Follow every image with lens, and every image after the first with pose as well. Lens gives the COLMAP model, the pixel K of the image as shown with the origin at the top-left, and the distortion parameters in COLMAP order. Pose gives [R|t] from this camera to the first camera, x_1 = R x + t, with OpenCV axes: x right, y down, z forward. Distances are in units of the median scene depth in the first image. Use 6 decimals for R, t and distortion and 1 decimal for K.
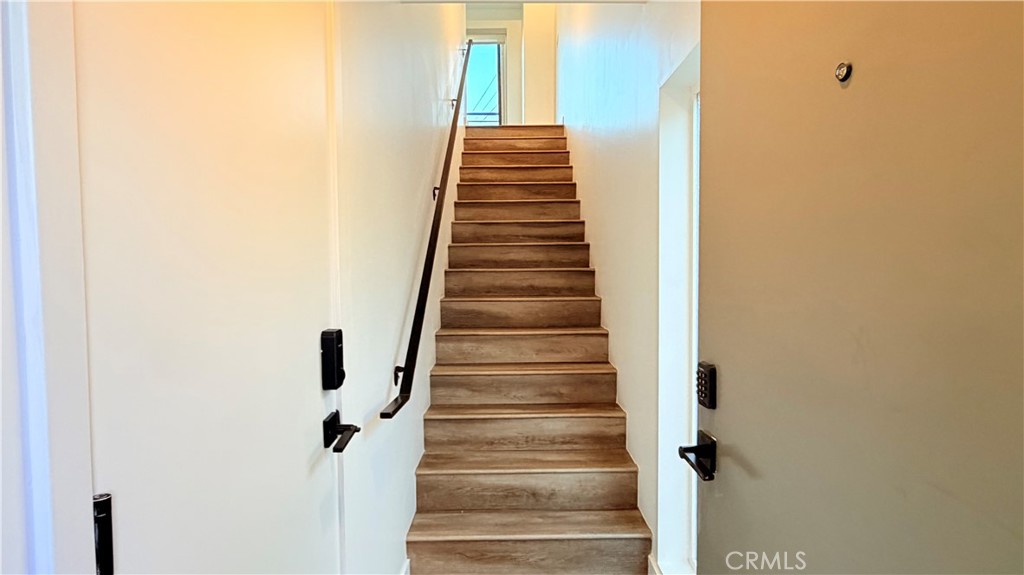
lens RADIAL K [[546.8, 0, 516.0], [0, 546.8, 286.3], [0, 0, 1]] dist [-0.000675, 0.001007]
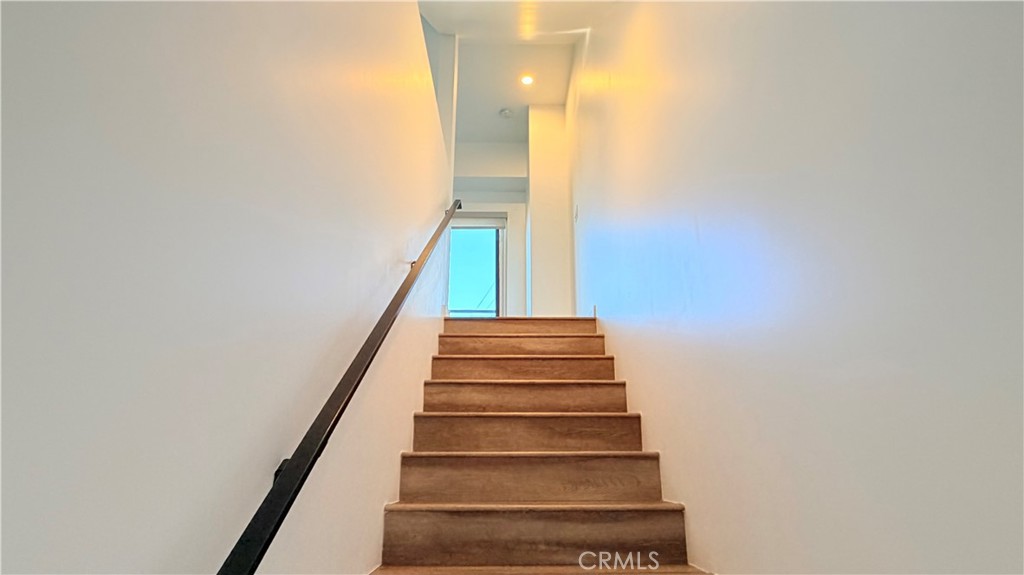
lens RADIAL K [[546.8, 0, 508.5], [0, 546.8, 287.4], [0, 0, 1]] dist [-0.000675, 0.001007]
pose [[0.999932, 0.008879, -0.007594, -0.017010], [-0.011027, 0.931987, -0.362324, -0.132434], [0.003860, 0.362383, 0.932021, 0.549794]]
